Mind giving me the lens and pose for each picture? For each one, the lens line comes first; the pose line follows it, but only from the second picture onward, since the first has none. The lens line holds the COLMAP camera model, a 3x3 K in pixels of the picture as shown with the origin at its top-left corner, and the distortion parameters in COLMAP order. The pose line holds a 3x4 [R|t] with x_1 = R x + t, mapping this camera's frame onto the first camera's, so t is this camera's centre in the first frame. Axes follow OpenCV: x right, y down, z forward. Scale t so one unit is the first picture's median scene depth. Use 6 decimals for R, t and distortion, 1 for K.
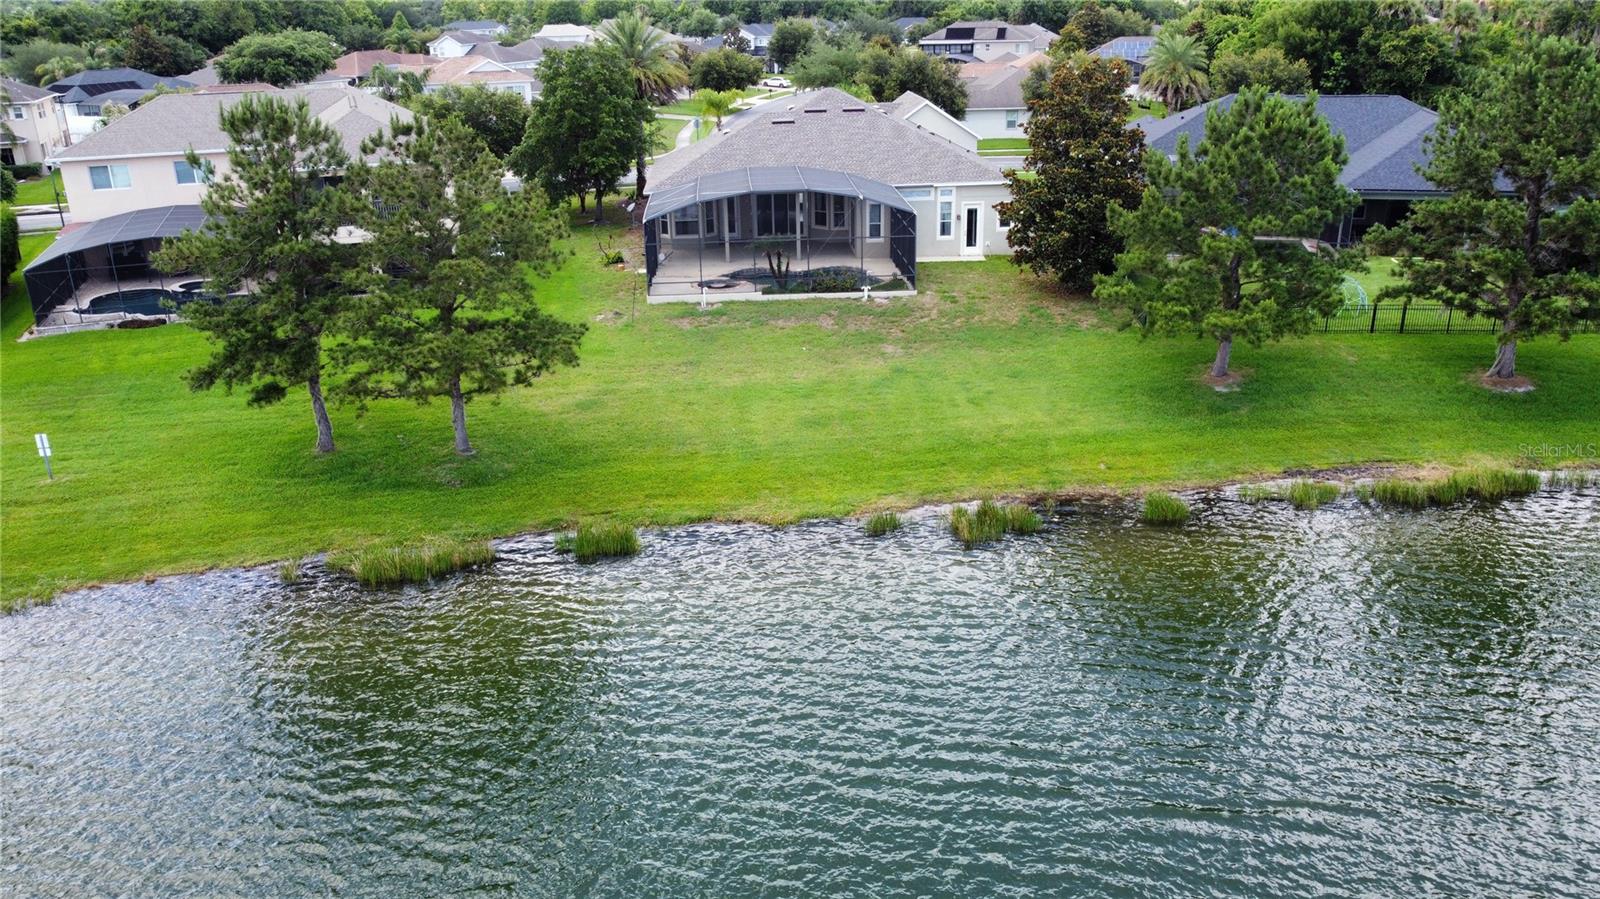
lens RADIAL K [[1216.5, 0, 800.0], [0, 1216.5, 449.5], [0, 0, 1]] dist [-0.004205, 0.001381]
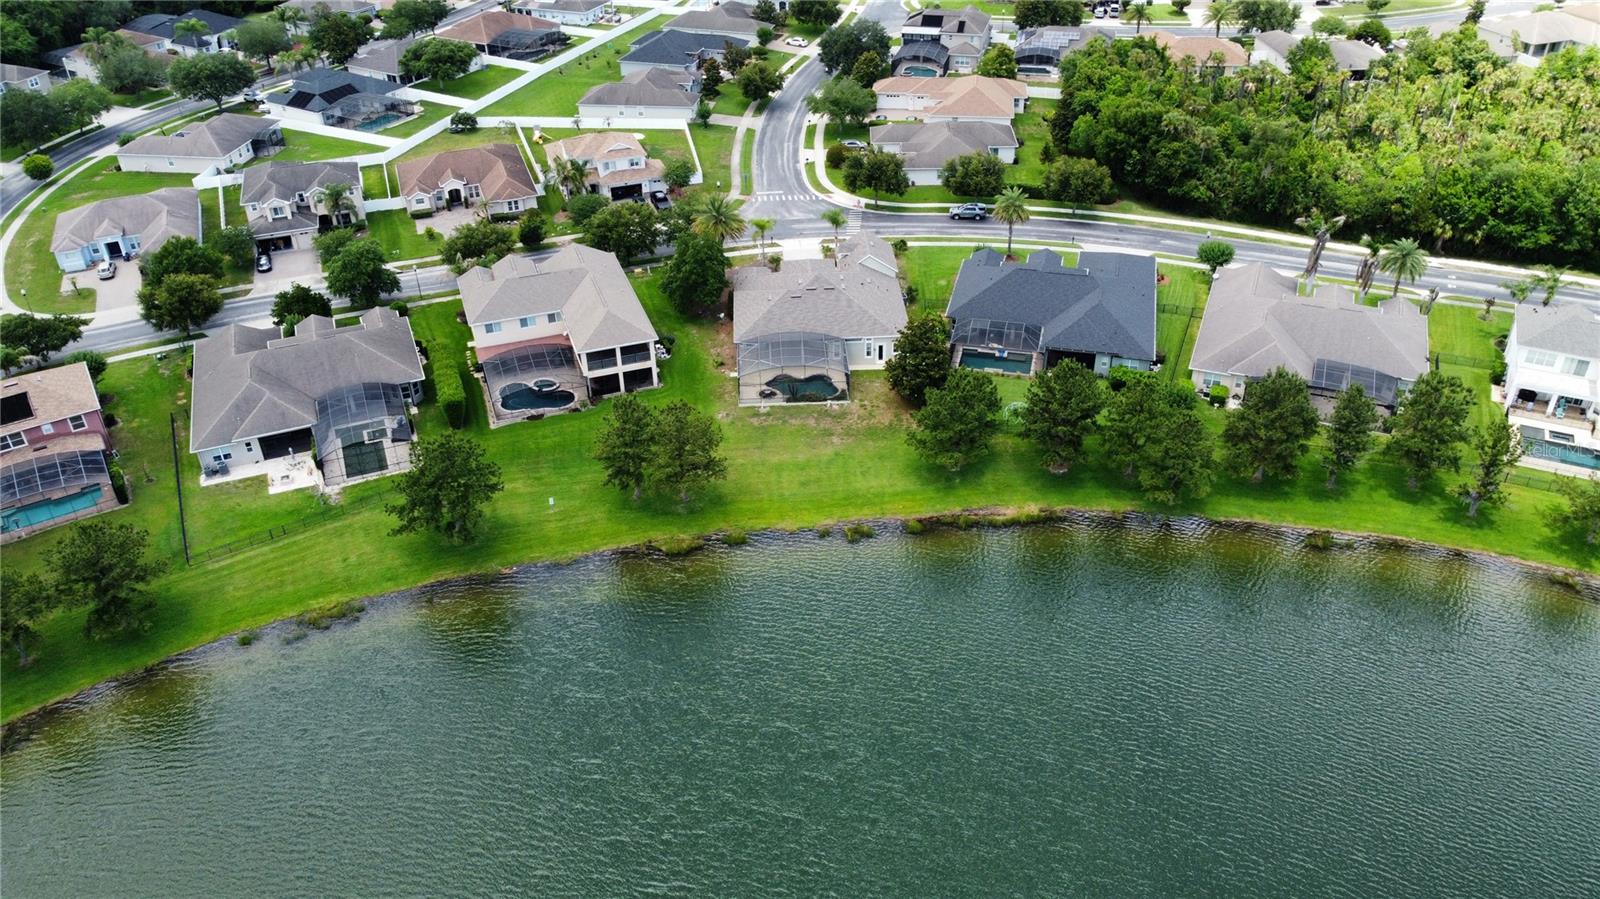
lens RADIAL K [[1216.5, 0, 800.0], [0, 1216.5, 449.5], [0, 0, 1]] dist [-0.004205, 0.001381]
pose [[0.999815, 0.011090, -0.015734, 0.018954], [-0.007238, 0.973965, 0.226585, -0.312077], [0.017837, -0.226429, 0.973864, -0.732100]]
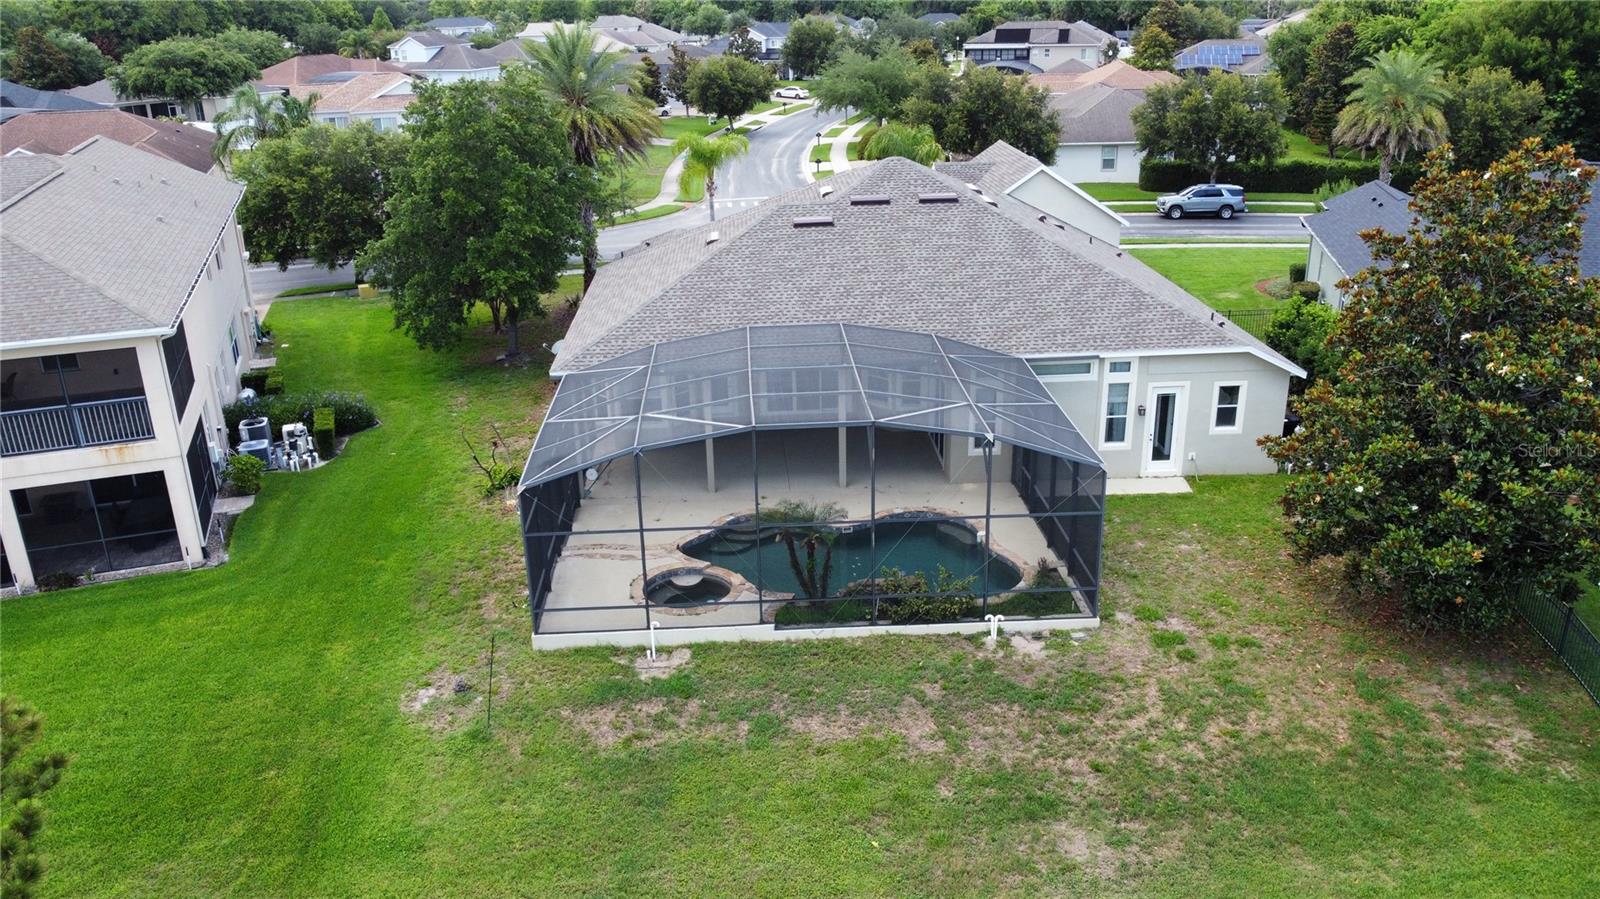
lens RADIAL K [[1216.5, 0, 800.0], [0, 1216.5, 449.5], [0, 0, 1]] dist [-0.004205, 0.001381]
pose [[0.999952, 0.002668, -0.009397, -0.009153], [-0.002620, 0.999983, 0.005193, -0.106818], [0.009411, -0.005168, 0.999942, 0.280120]]
